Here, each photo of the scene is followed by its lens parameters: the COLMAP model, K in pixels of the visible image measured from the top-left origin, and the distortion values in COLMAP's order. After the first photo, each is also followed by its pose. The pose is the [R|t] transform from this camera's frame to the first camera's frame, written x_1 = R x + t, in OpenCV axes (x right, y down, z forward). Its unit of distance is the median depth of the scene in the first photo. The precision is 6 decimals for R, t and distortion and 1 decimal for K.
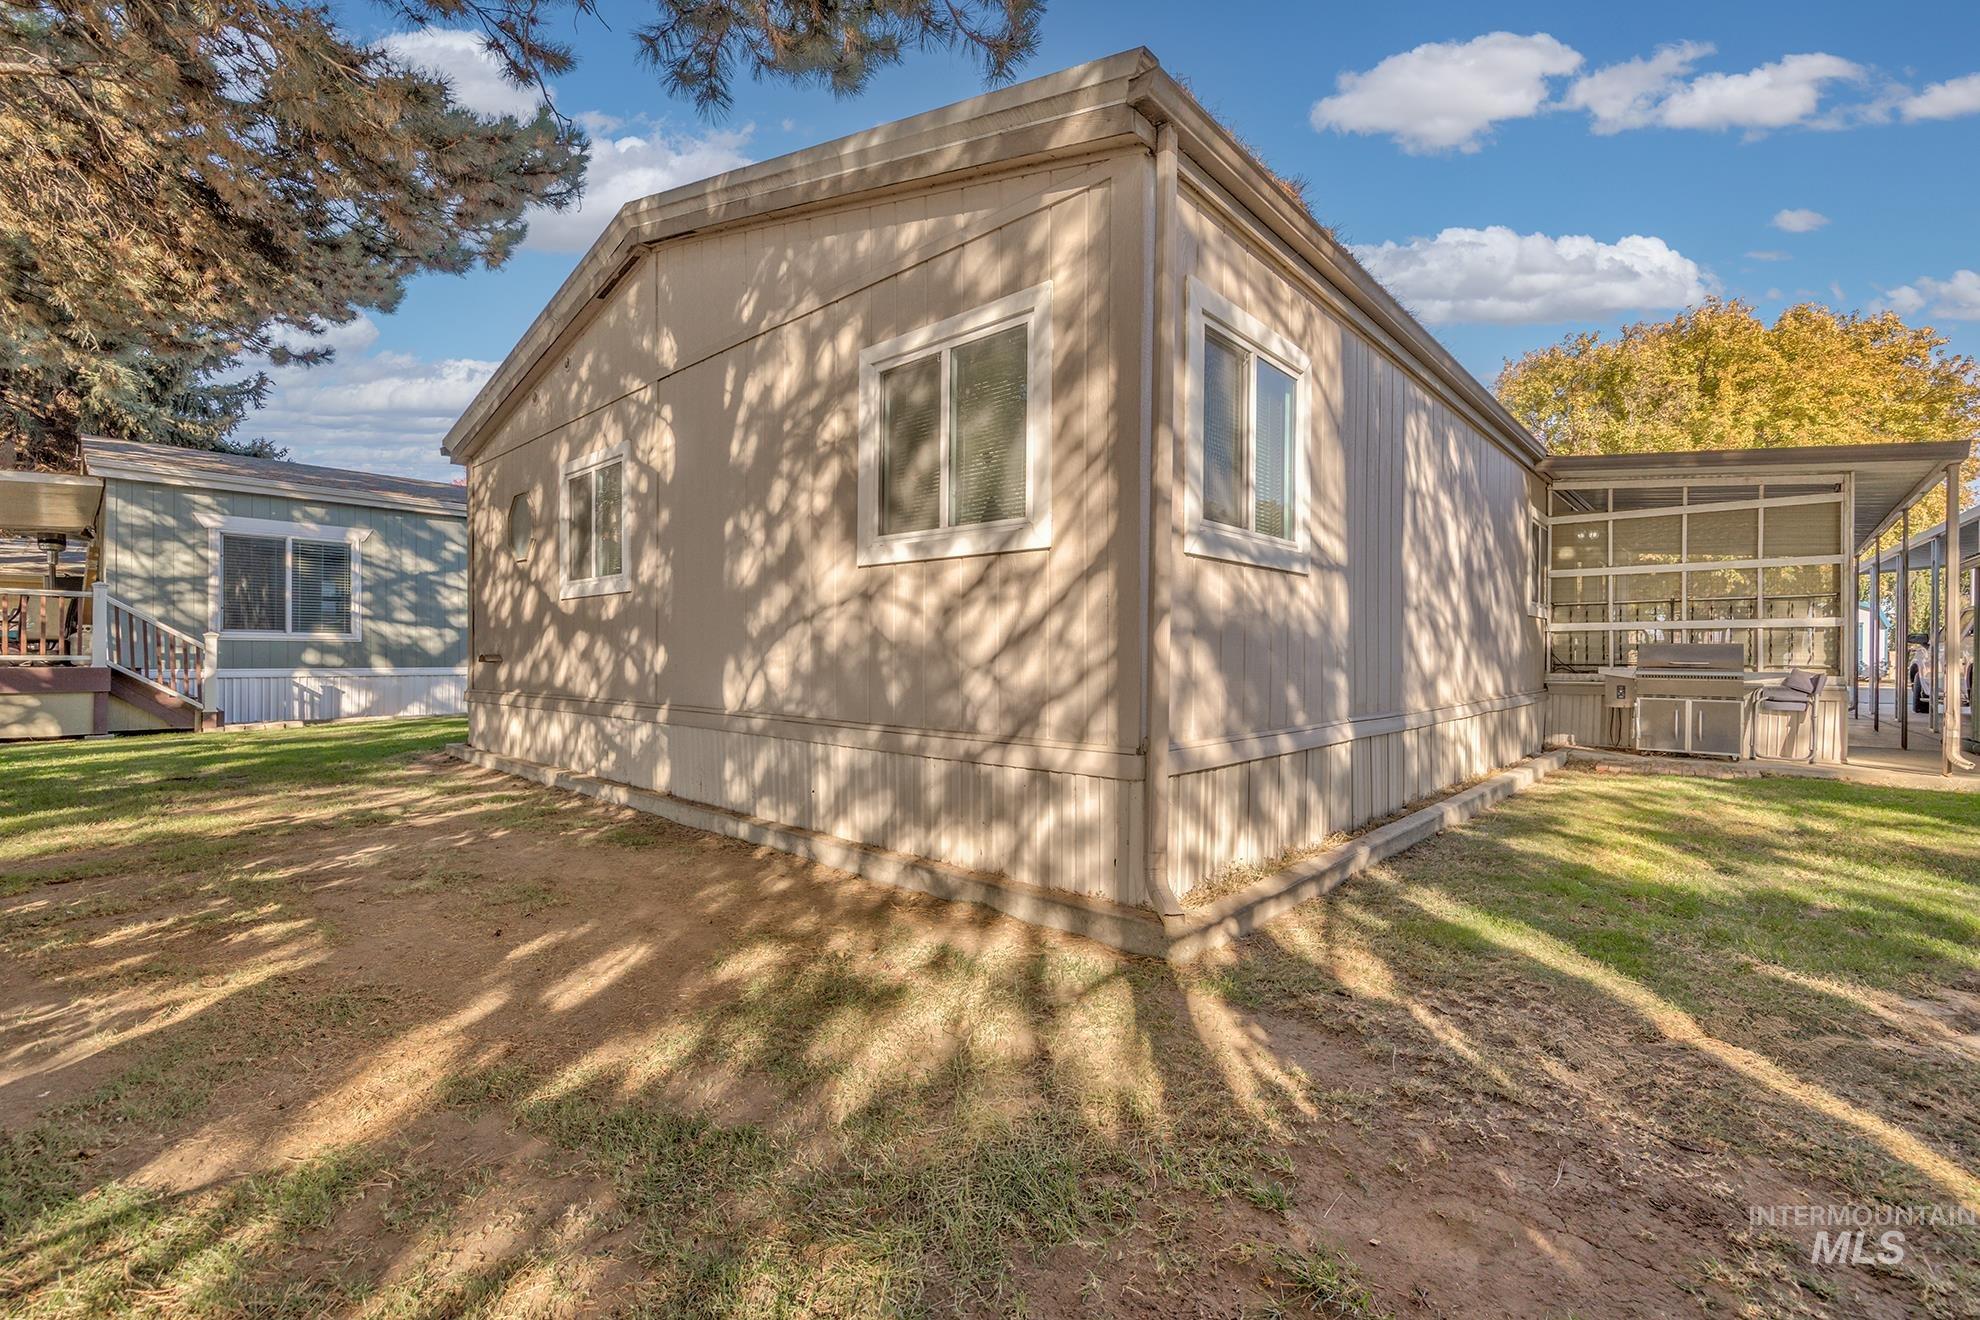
lens RADIAL K [[851.8, 0, 990.0], [0, 851.8, 660.0], [0, 0, 1]] dist [-0.000365, -0.000117]
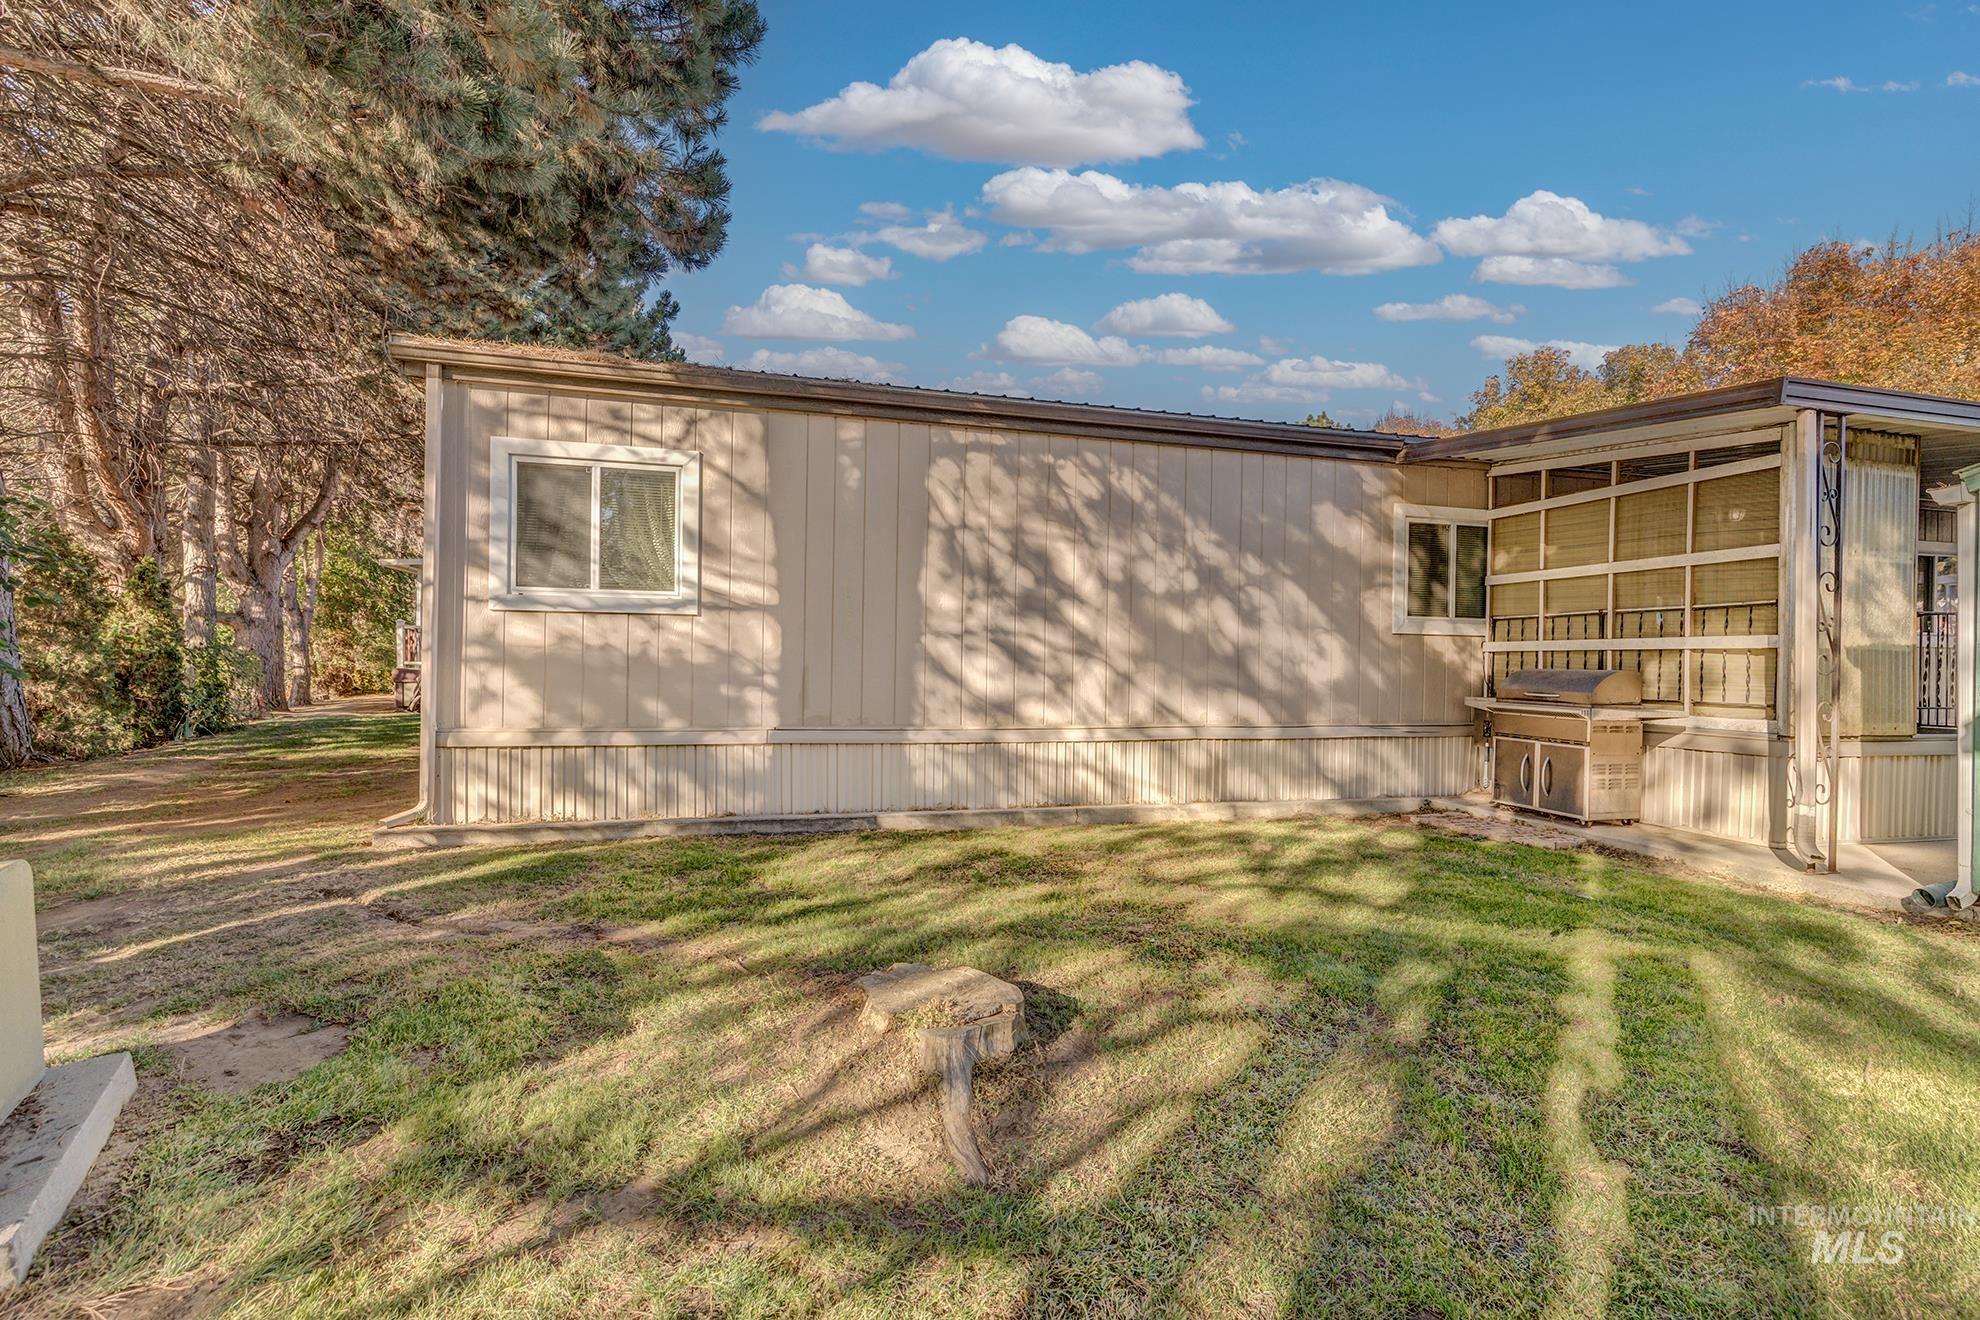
lens RADIAL K [[851.8, 0, 990.0], [0, 851.8, 660.0], [0, 0, 1]] dist [-0.000365, -0.000117]
pose [[0.842056, 0.007557, -0.539337, 1.176052], [-0.013340, 0.999888, -0.006817, -0.023508], [0.539225, 0.012935, 0.842063, 0.111018]]
